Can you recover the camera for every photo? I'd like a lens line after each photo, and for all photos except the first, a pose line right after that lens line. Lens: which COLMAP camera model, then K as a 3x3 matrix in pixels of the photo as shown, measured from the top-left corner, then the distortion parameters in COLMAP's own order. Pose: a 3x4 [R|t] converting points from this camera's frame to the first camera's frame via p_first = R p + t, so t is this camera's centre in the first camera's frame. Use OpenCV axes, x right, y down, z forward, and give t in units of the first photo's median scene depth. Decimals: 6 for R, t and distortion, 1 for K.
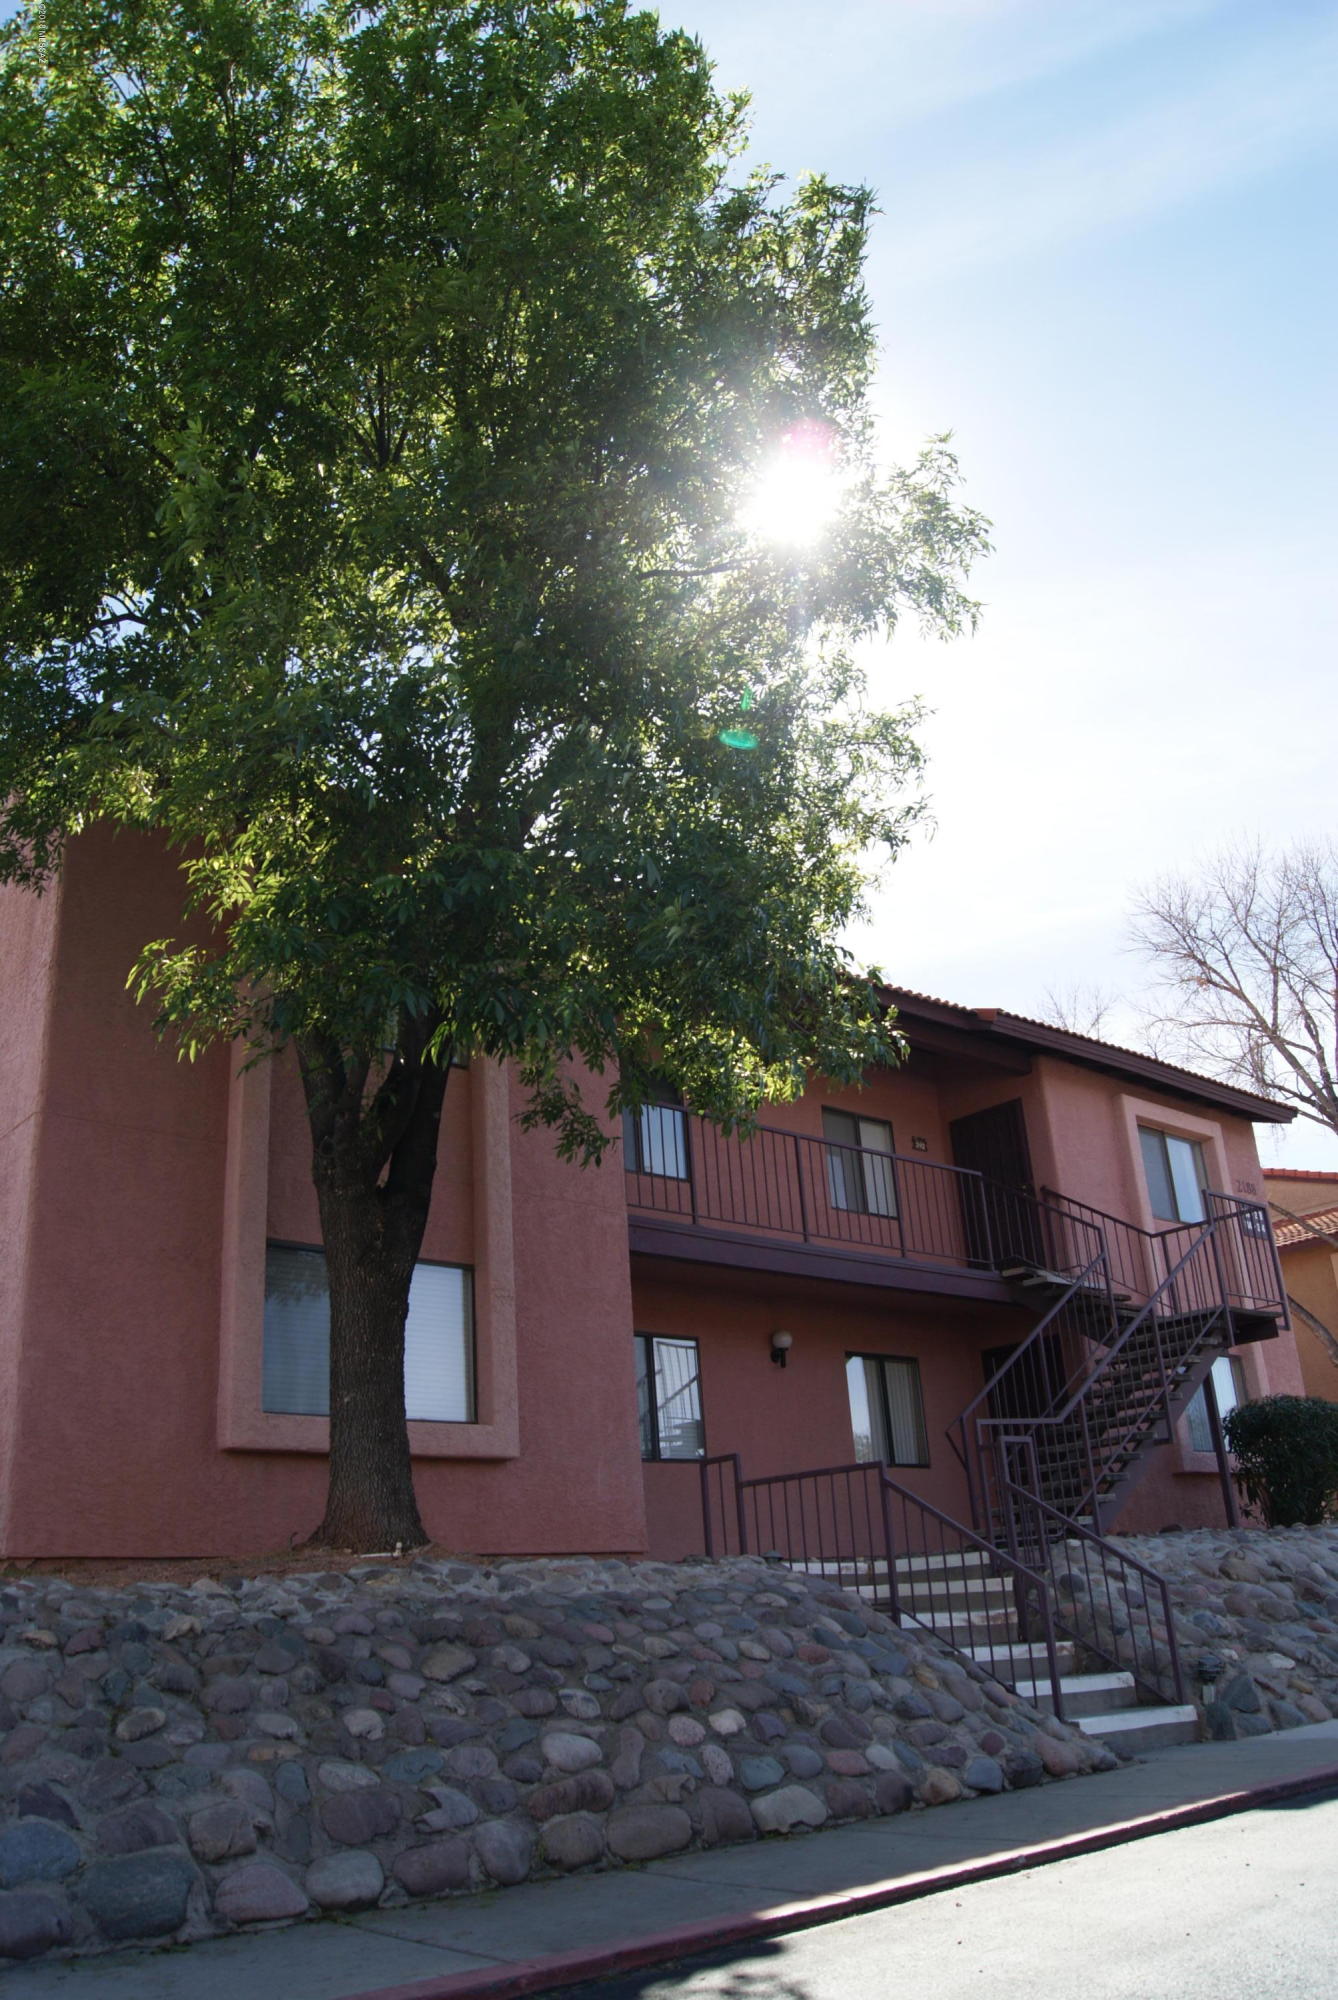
lens RADIAL K [[1571.9, 0, 670.9], [0, 1571.9, 1003.6], [0, 0, 1]] dist [-0.082383, 0.003337]
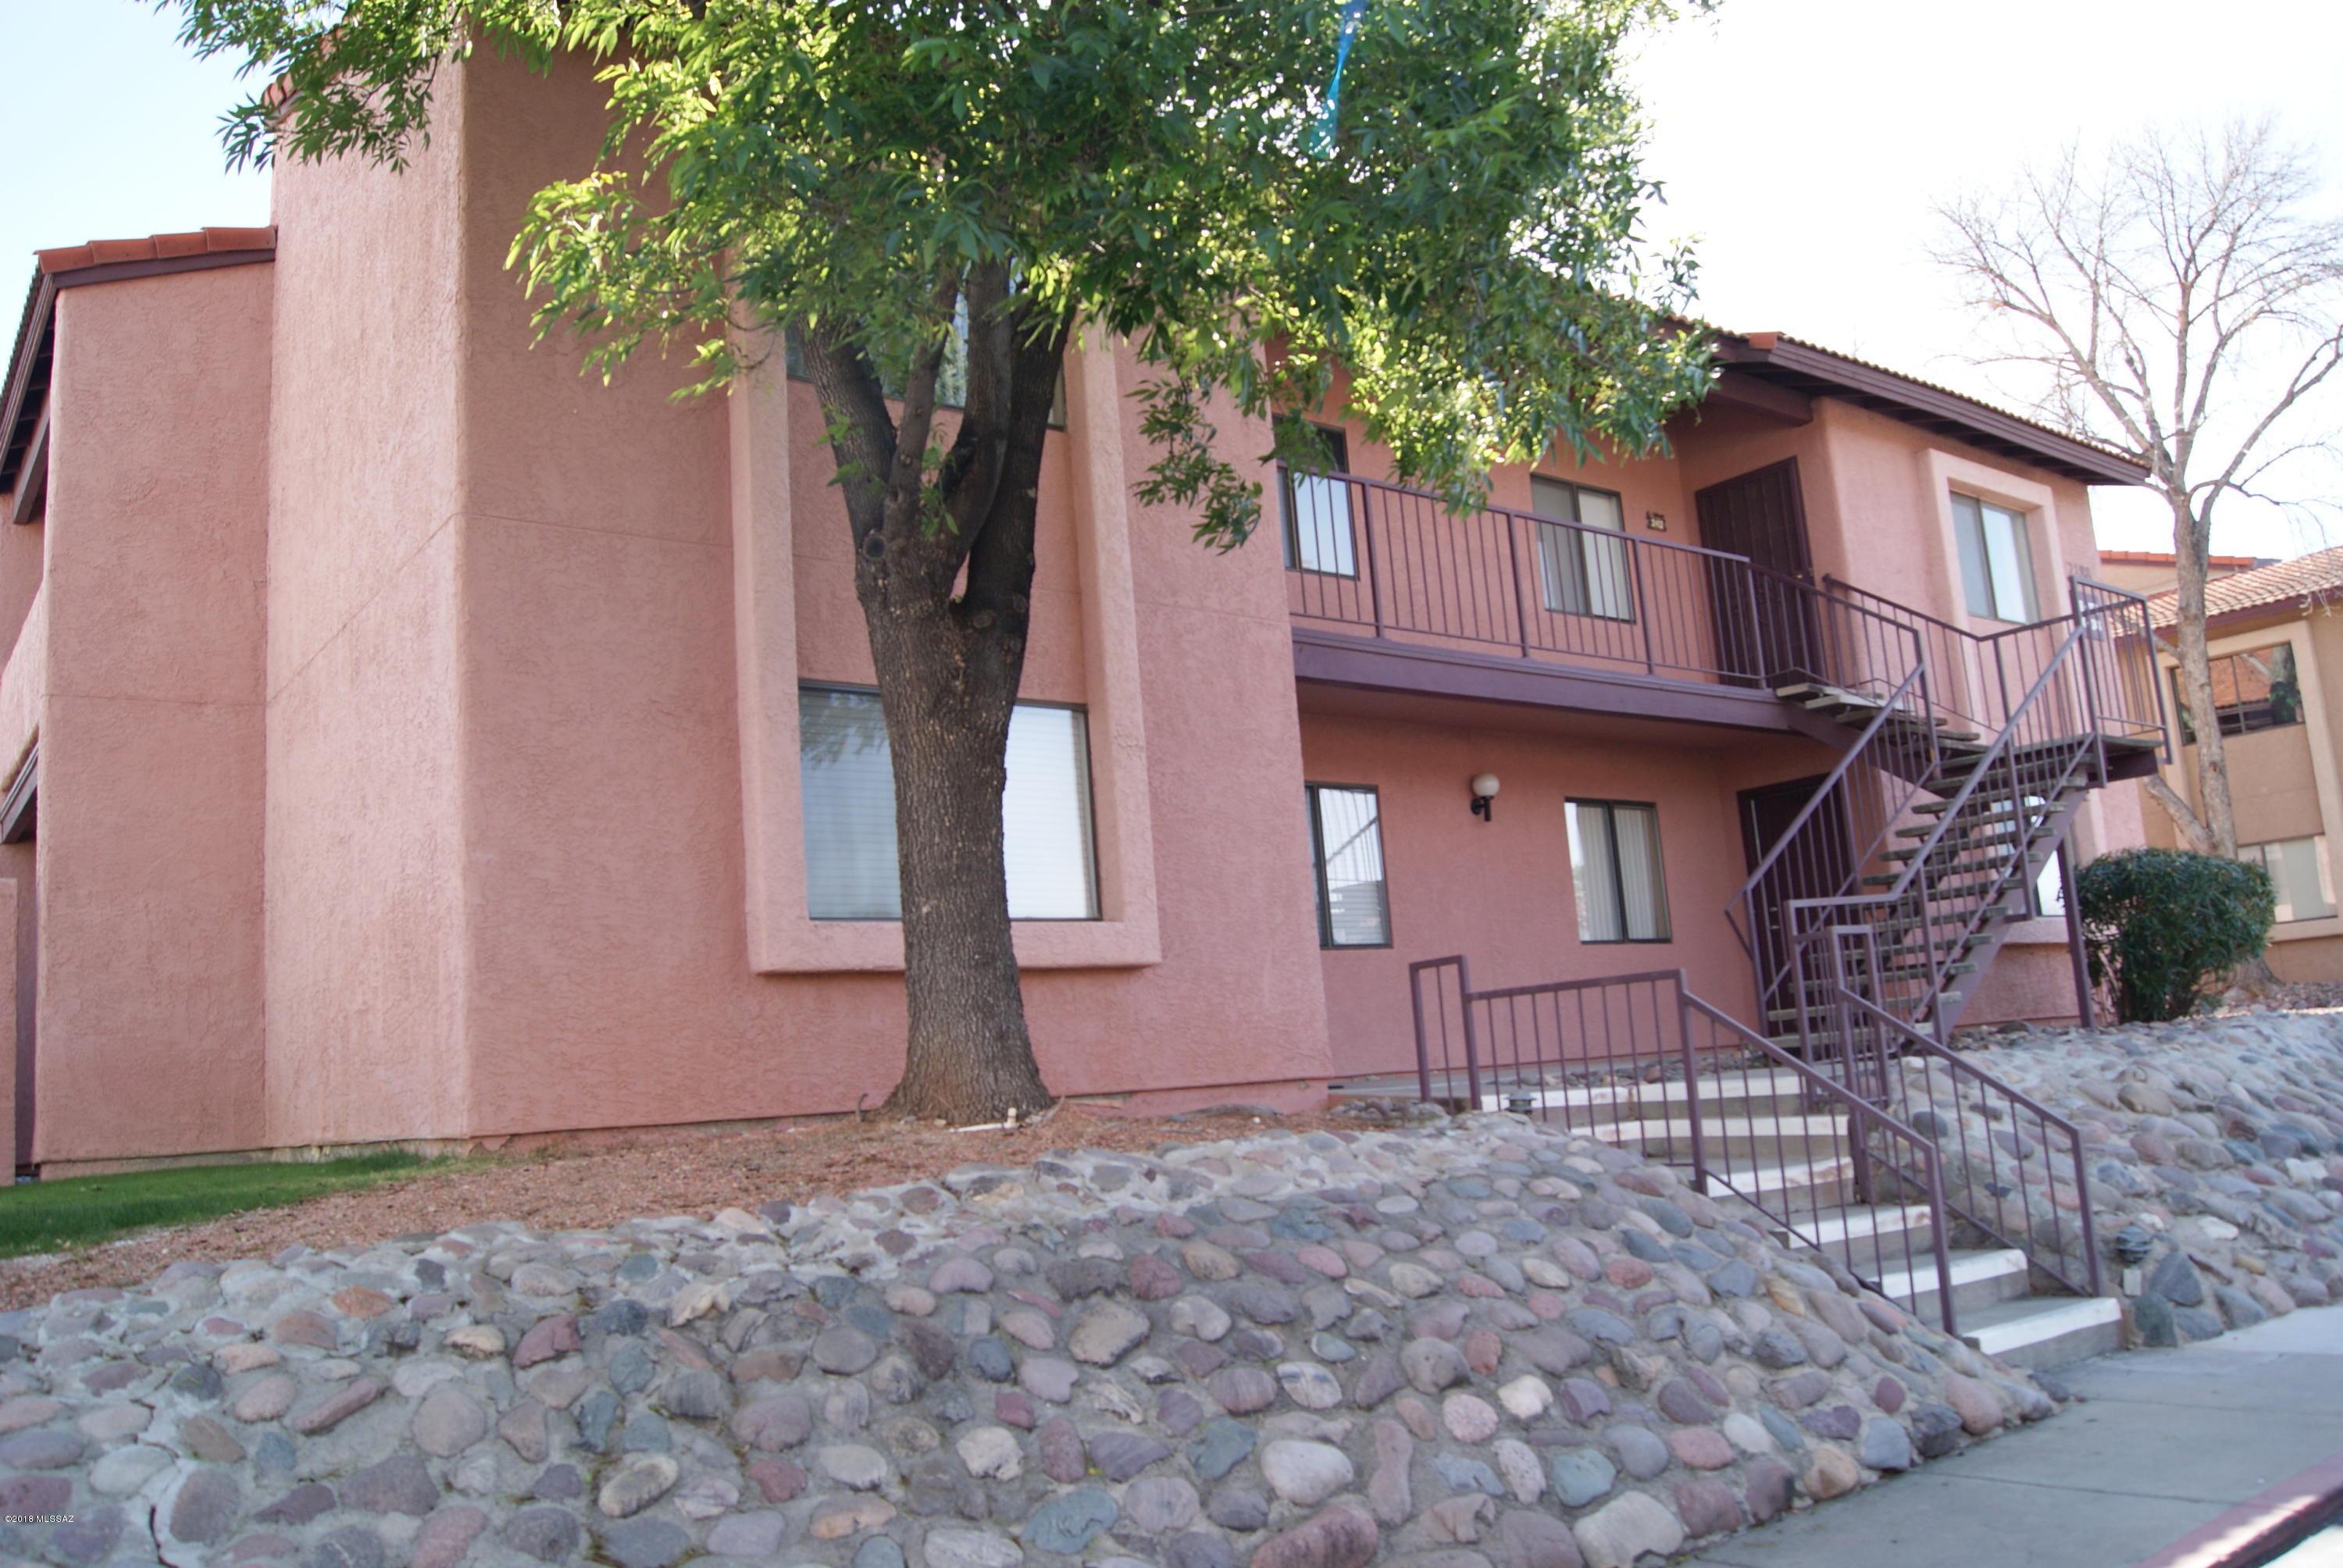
lens RADIAL K [[1841.3, 0, 1165.8], [0, 1841.3, 789.4], [0, 0, 1]] dist [-0.082383, 0.003337]
pose [[0.997782, -0.021944, -0.062839, -0.043718], [0.035471, 0.974162, 0.223046, 0.020440], [0.056321, -0.224781, 0.972780, 0.198206]]
